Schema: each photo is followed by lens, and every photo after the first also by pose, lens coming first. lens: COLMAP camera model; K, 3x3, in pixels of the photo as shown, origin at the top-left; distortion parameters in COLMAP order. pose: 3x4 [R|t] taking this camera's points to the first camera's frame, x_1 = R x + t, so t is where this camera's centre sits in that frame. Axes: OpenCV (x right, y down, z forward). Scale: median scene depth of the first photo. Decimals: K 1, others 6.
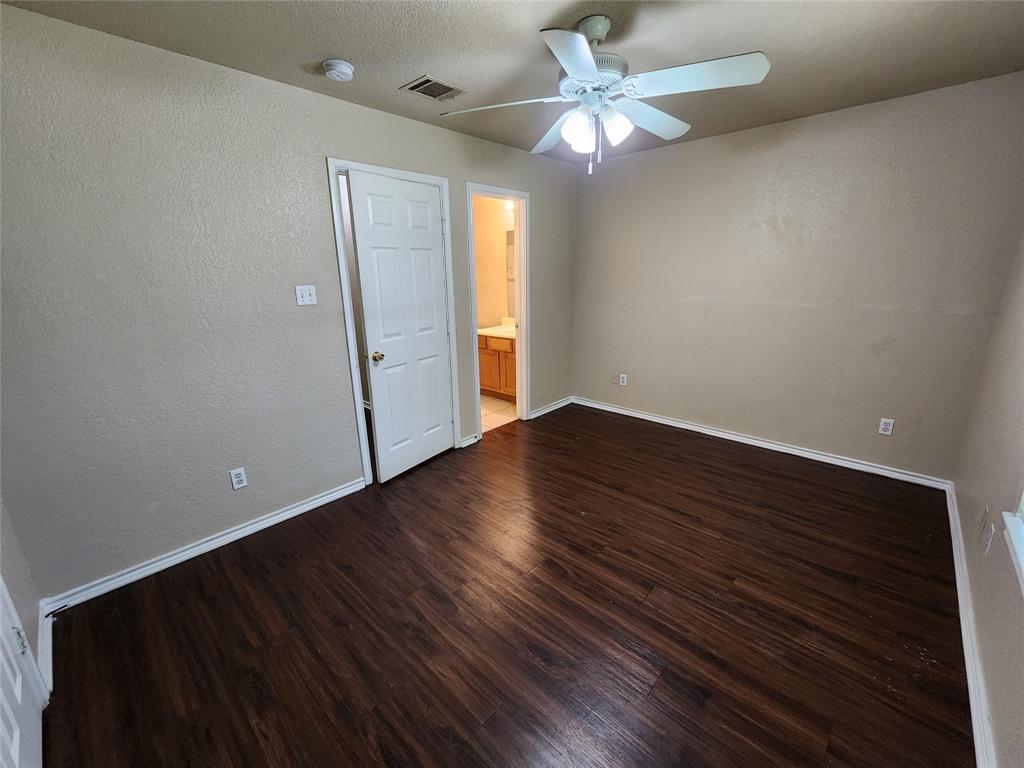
lens RADIAL K [[423.4, 0, 515.9], [0, 423.4, 383.7], [0, 0, 1]] dist [-0.001399, 0.000524]
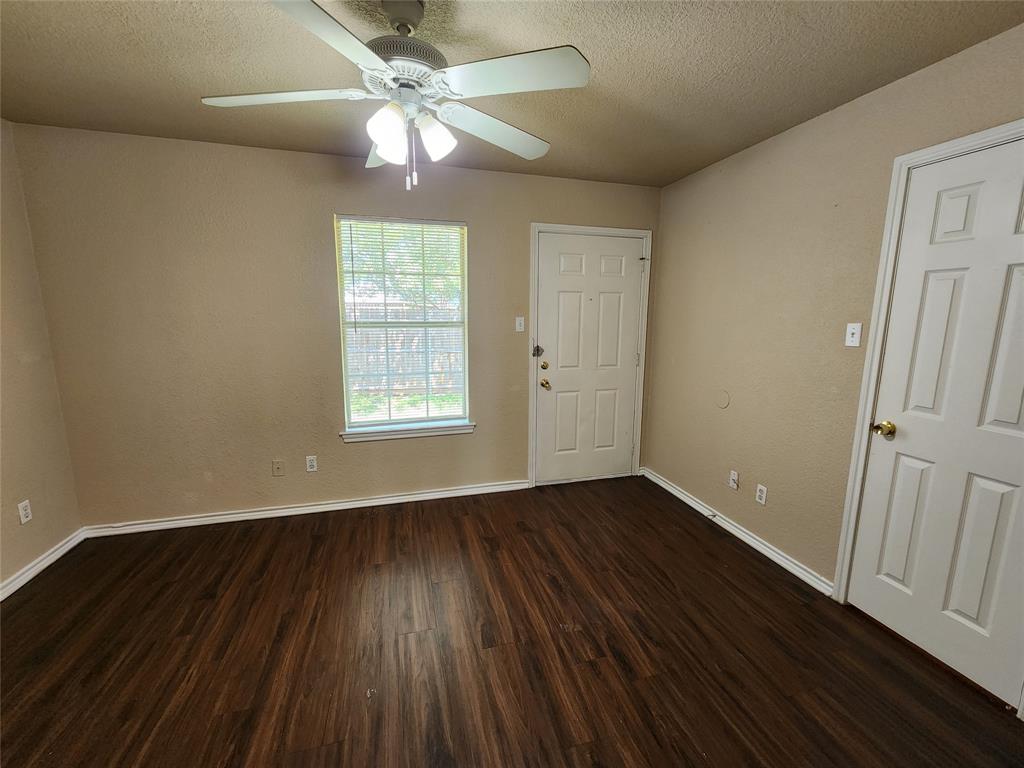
lens RADIAL K [[423.4, 0, 512.2], [0, 423.4, 382.2], [0, 0, 1]] dist [-0.001399, 0.000524]
pose [[-0.847901, -0.077280, 0.524491, -0.417537], [0.150355, 0.913645, 0.377685, -0.421819], [-0.508387, 0.399099, -0.763062, 1.593362]]
